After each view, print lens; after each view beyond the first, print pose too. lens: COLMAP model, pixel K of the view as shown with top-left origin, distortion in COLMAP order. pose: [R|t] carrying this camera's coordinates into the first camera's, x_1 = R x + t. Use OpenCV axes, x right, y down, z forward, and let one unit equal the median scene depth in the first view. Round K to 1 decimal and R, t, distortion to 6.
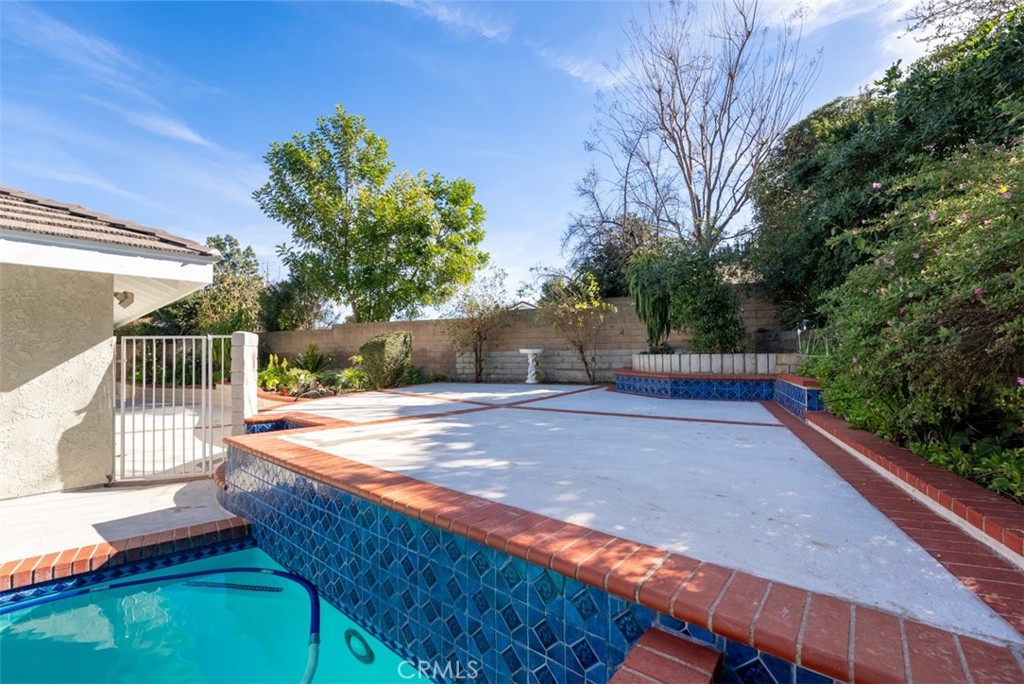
lens RADIAL K [[420.1, 0, 511.7], [0, 420.1, 344.4], [0, 0, 1]] dist [-0.021541, 0.000048]
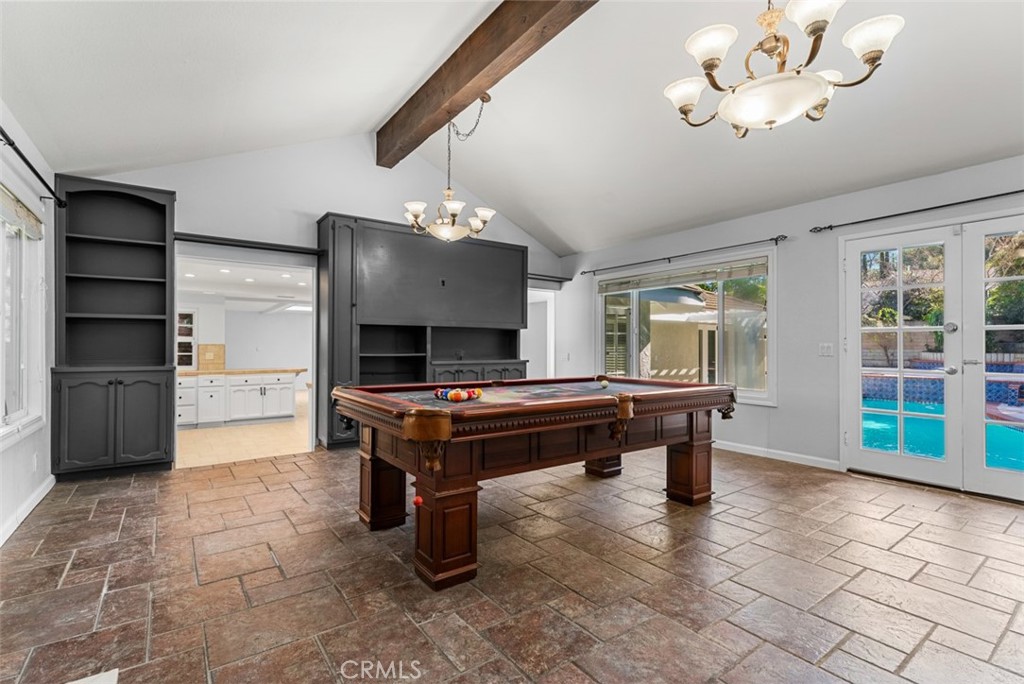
lens RADIAL K [[469.5, 0, 511.6], [0, 469.5, 344.0], [0, 0, 1]] dist [0.000352, -0.000011]
pose [[0.976276, 0.006696, -0.216424, -1.171815], [-0.001966, 0.999755, 0.022063, -0.063268], [0.216519, -0.021114, 0.976050, -1.652671]]
